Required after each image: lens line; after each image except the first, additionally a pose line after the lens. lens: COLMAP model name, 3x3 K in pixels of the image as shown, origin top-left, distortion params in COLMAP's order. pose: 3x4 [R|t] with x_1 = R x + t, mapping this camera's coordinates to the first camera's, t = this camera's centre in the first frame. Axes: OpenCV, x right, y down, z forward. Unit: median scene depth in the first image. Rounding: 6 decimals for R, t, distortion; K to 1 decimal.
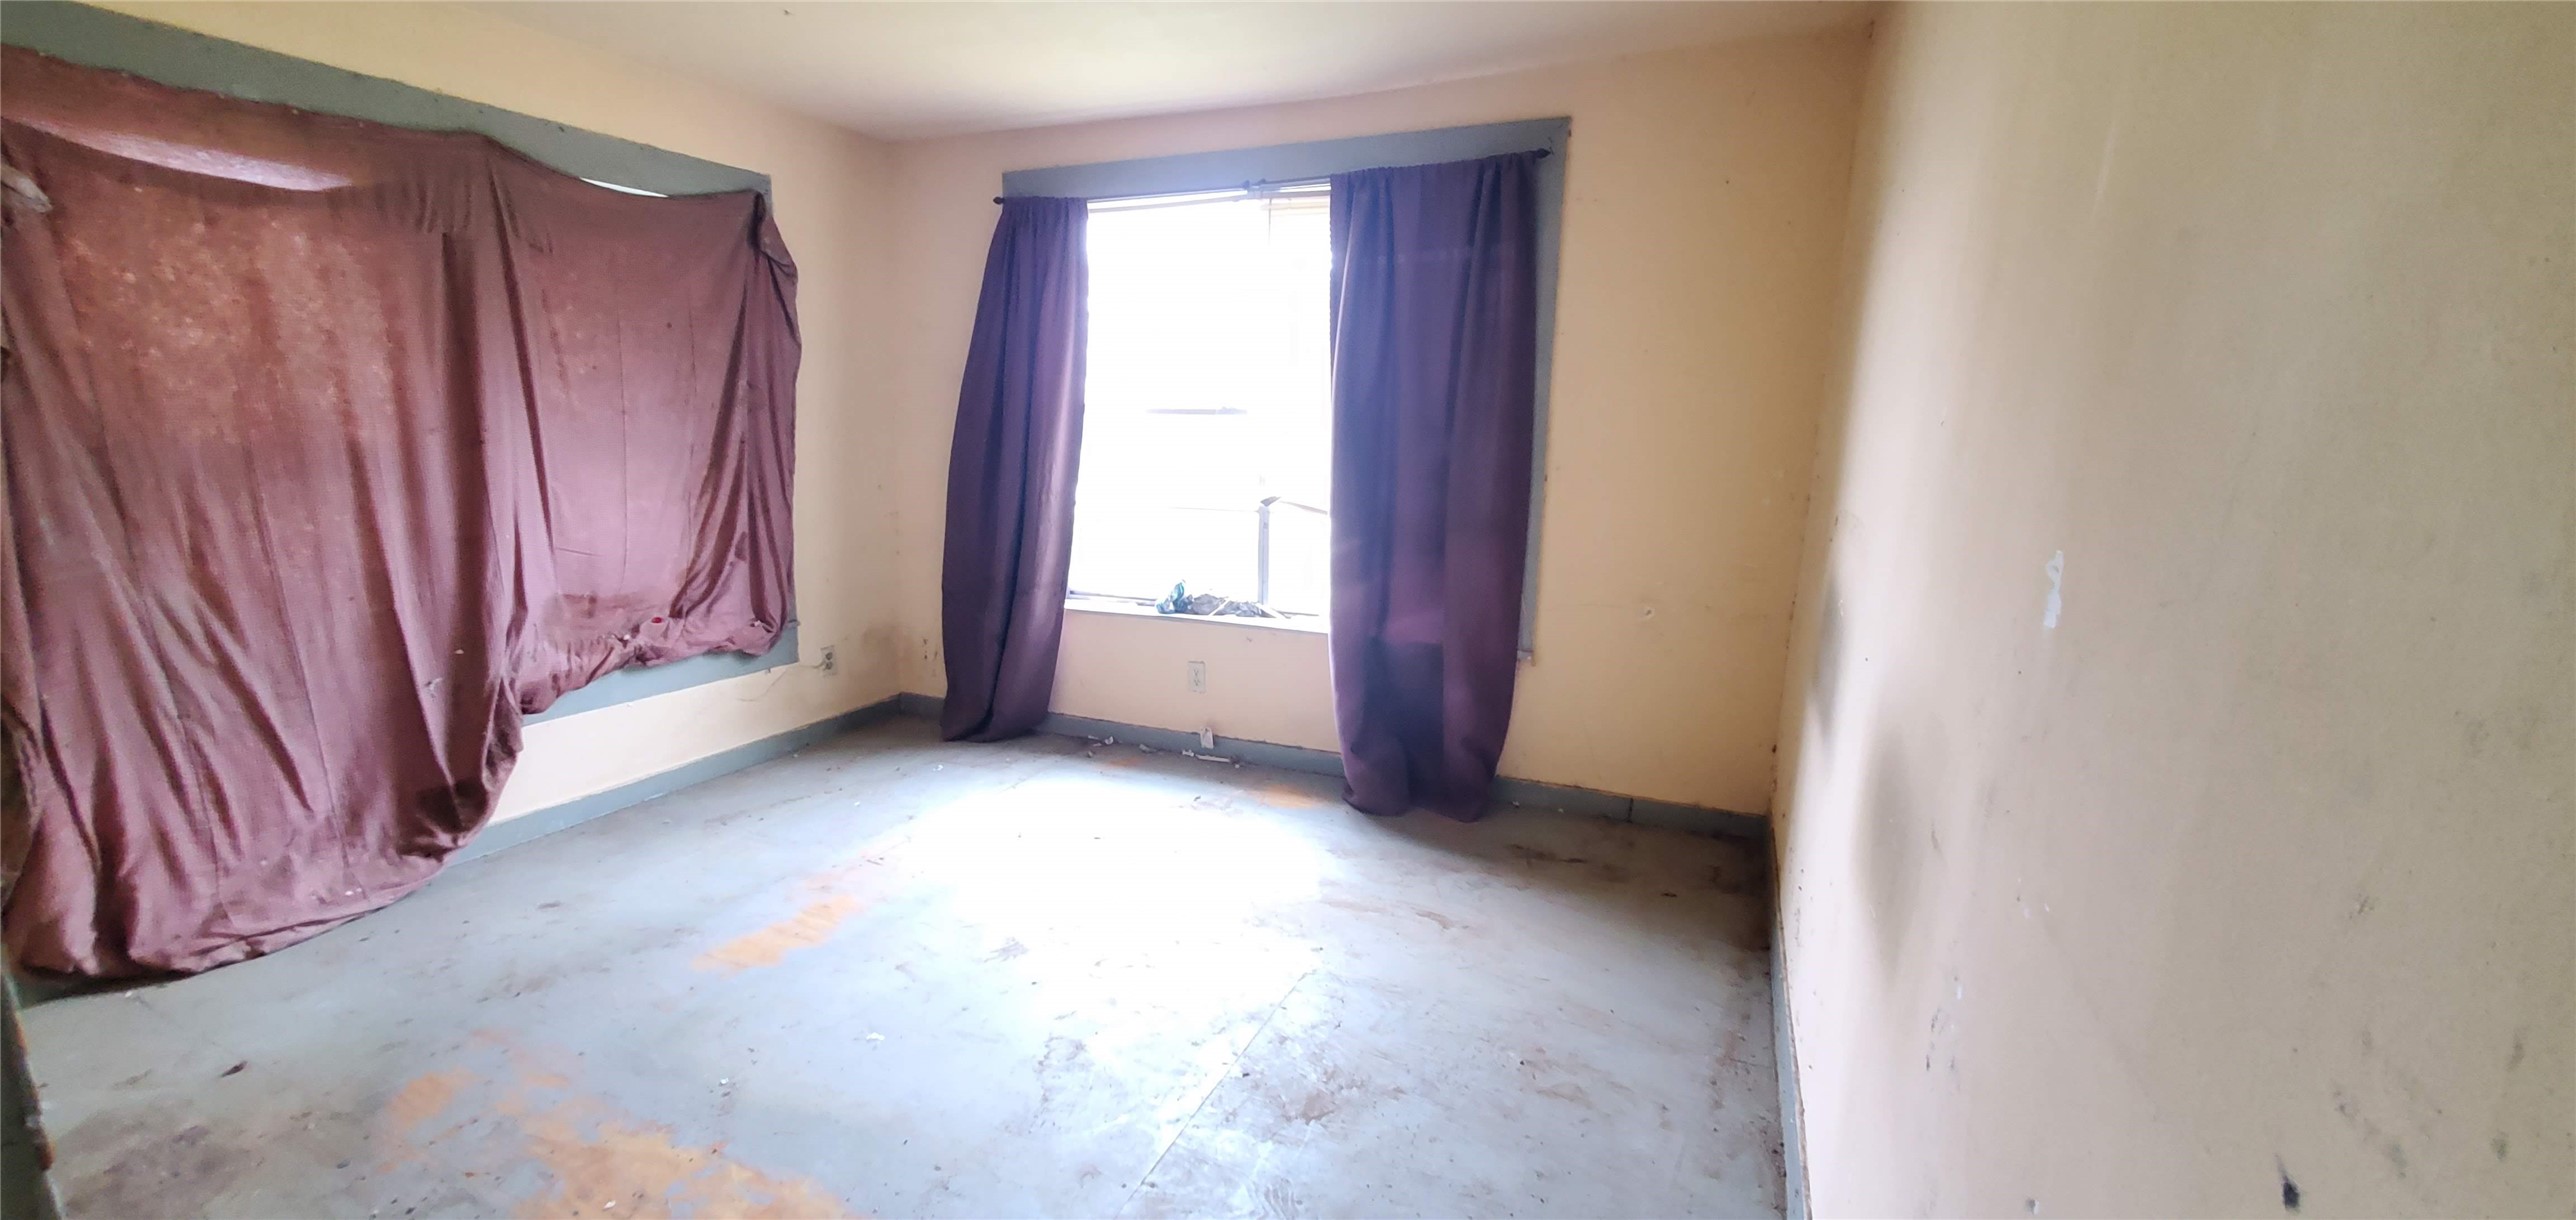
lens RADIAL K [[997.9, 0, 1293.2], [0, 997.9, 608.5], [0, 0, 1]] dist [-0.001289, -0.000565]
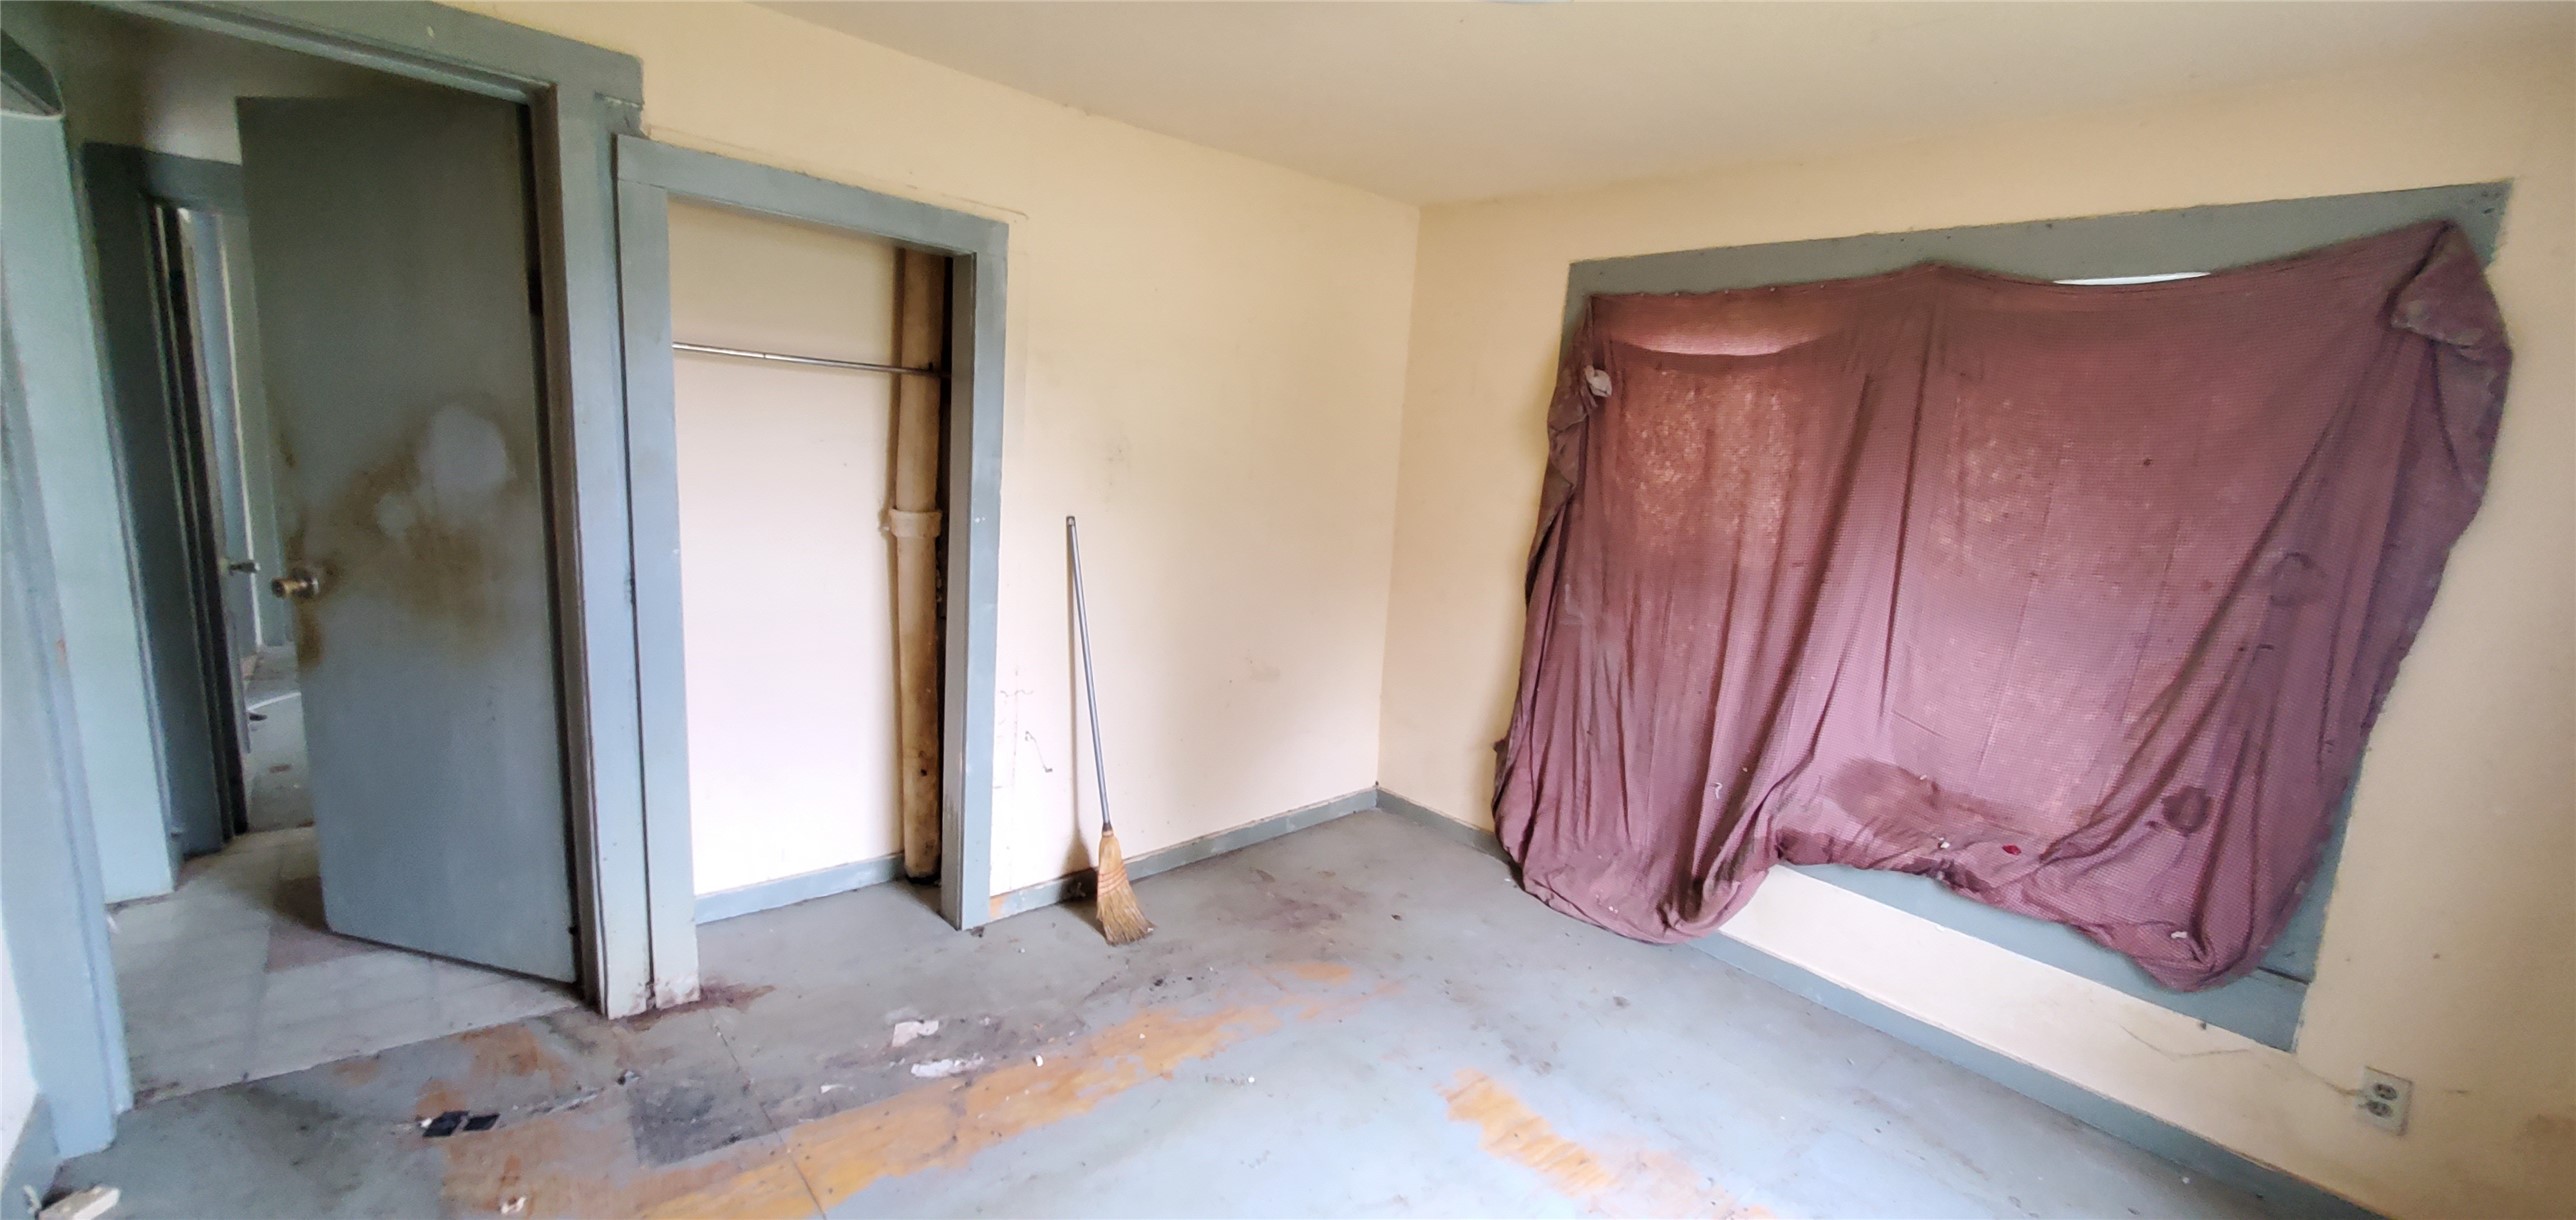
lens RADIAL K [[997.9, 0, 1297.0], [0, 997.9, 621.9], [0, 0, 1]] dist [-0.001289, -0.000565]
pose [[-0.400475, 0.108474, -0.909864, 0.304671], [-0.265534, 0.936623, 0.228538, -0.227956], [0.876990, 0.333123, -0.346290, 0.949738]]
